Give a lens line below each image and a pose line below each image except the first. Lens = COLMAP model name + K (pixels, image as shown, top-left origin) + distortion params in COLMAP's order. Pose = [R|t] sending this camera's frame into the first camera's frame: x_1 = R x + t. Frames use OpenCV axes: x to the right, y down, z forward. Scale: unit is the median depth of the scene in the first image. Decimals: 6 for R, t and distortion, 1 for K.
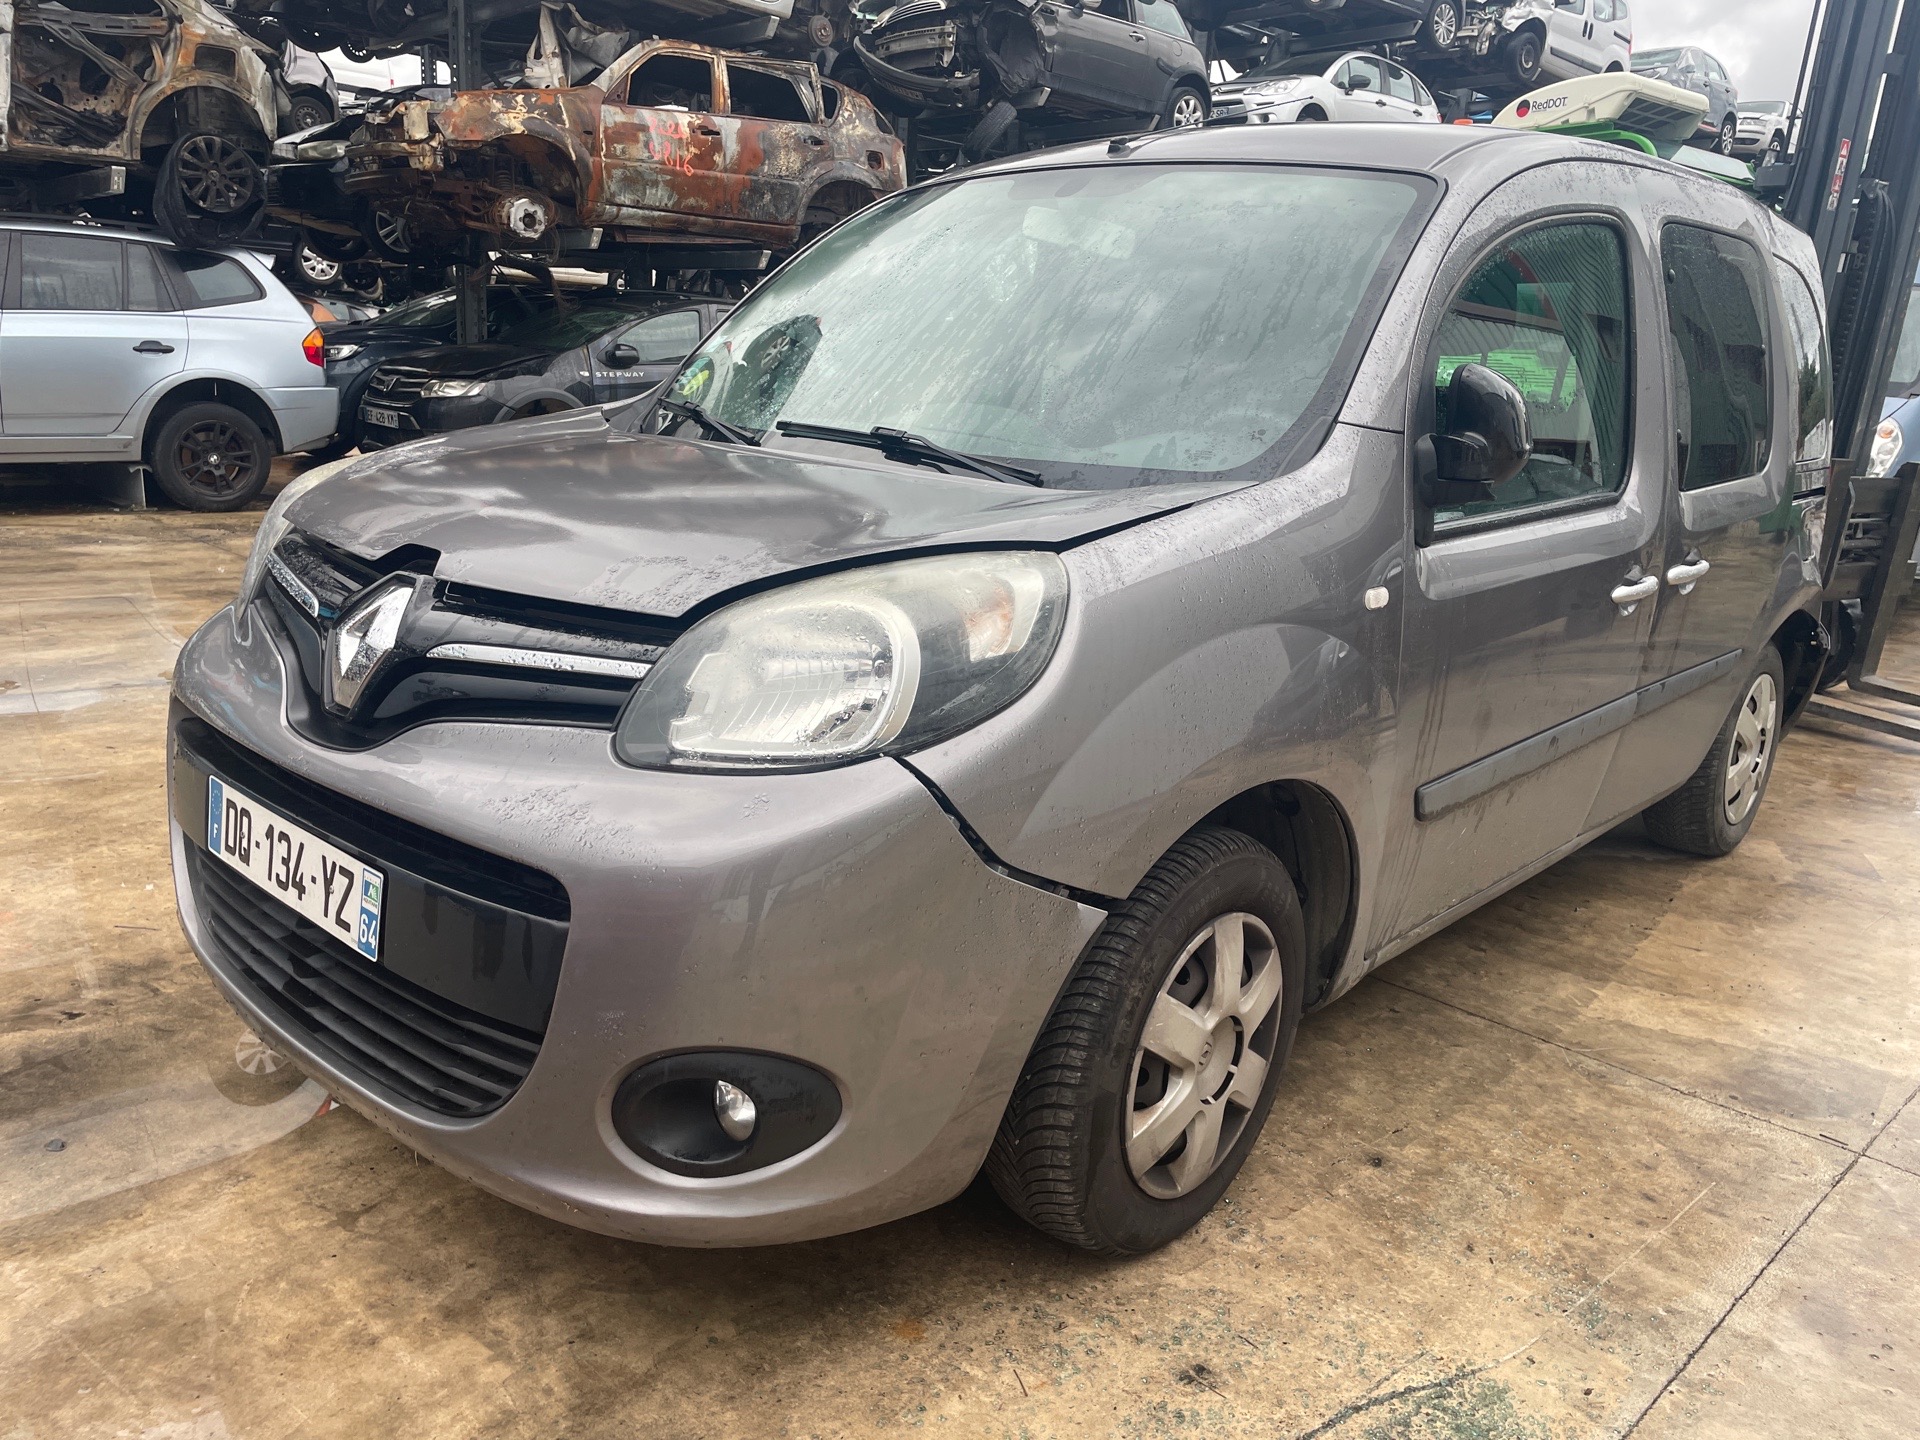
lens RADIAL K [[1449.8, 0, 968.8], [0, 1449.8, 733.7], [0, 0, 1]] dist [0.083465, -0.109146]
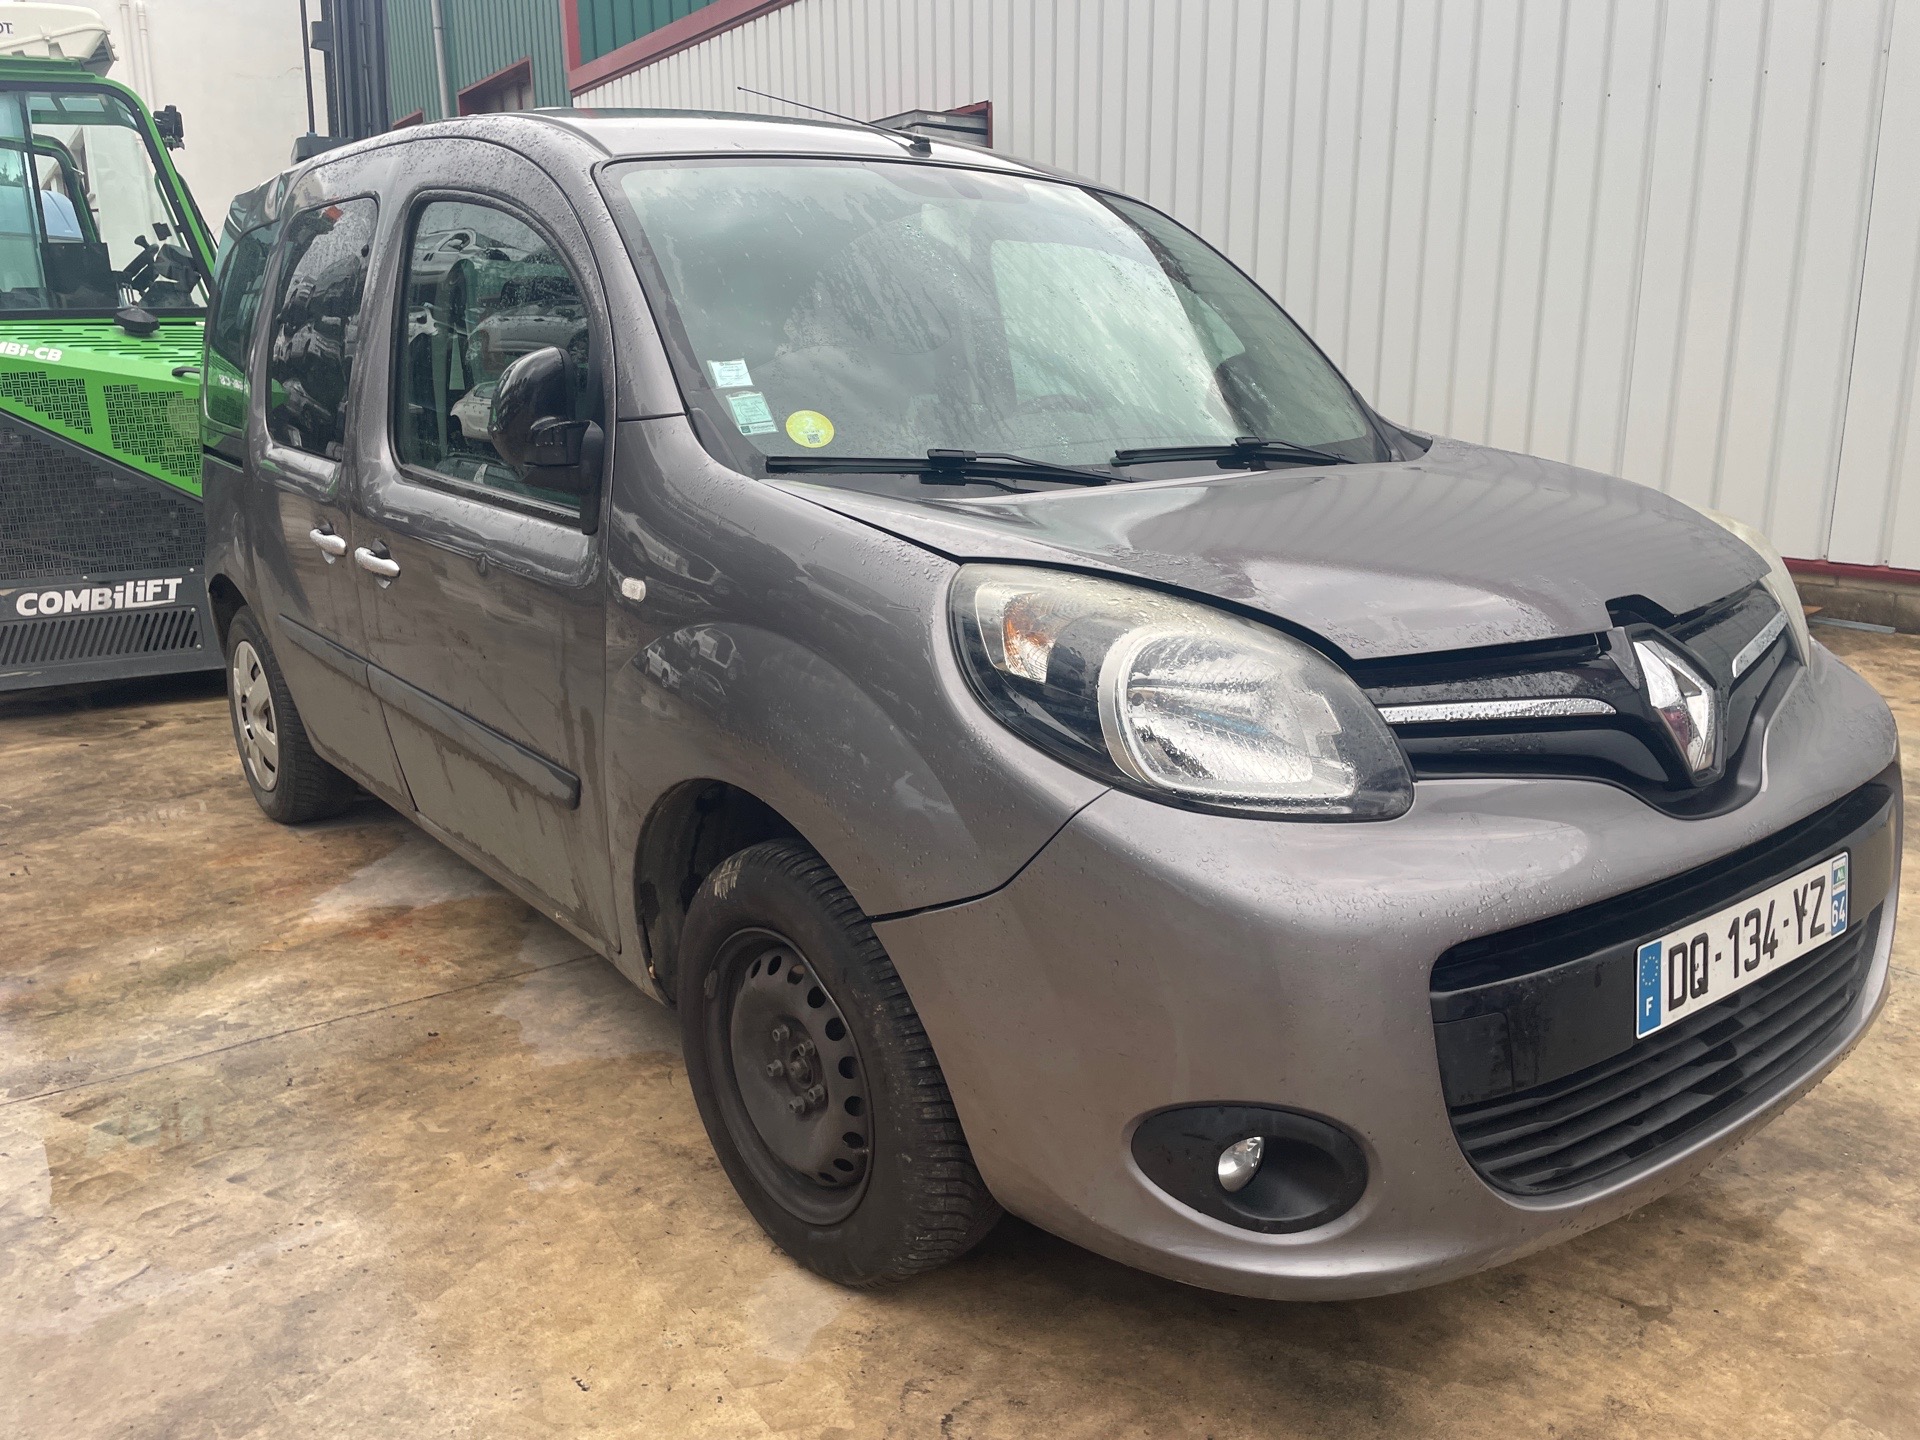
lens RADIAL K [[1449.8, 0, 985.5], [0, 1449.8, 720.0], [0, 0, 1]] dist [0.083465, -0.109146]
pose [[0.154498, -0.298658, 0.941771, -0.286982], [0.264847, 0.930849, 0.251746, -0.085751], [-0.951833, 0.210531, 0.222913, 0.252785]]
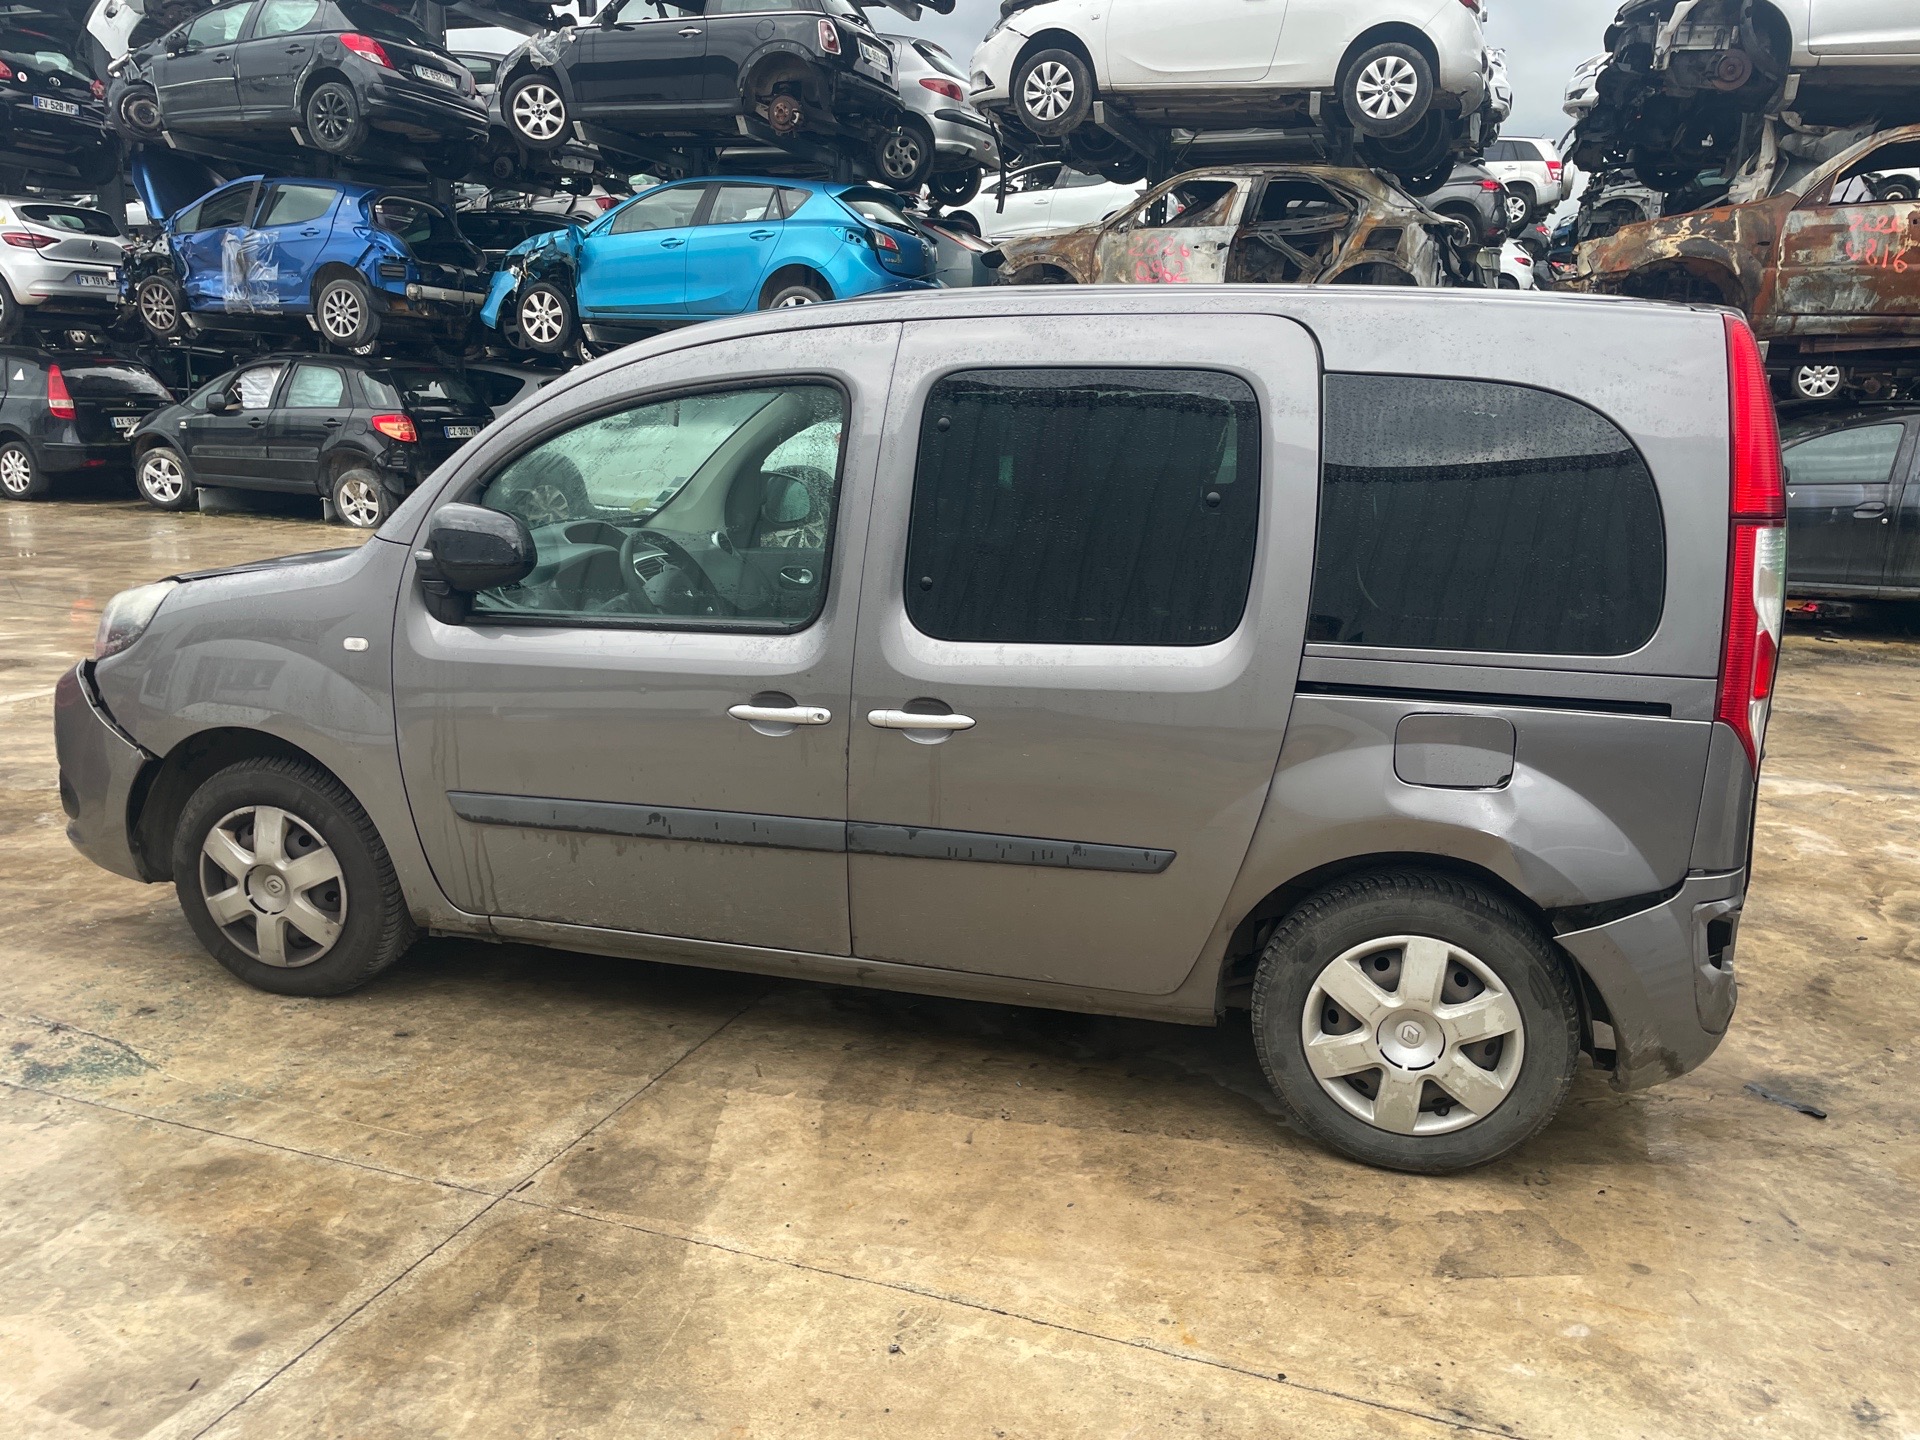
lens RADIAL K [[1449.8, 0, 962.0], [0, 1449.8, 738.8], [0, 0, 1]] dist [0.083465, -0.109146]
pose [[0.435971, 0.162620, -0.885146, 0.460160], [-0.224155, 0.972164, 0.068202, -0.057543], [0.871598, 0.168676, 0.460288, 0.197628]]
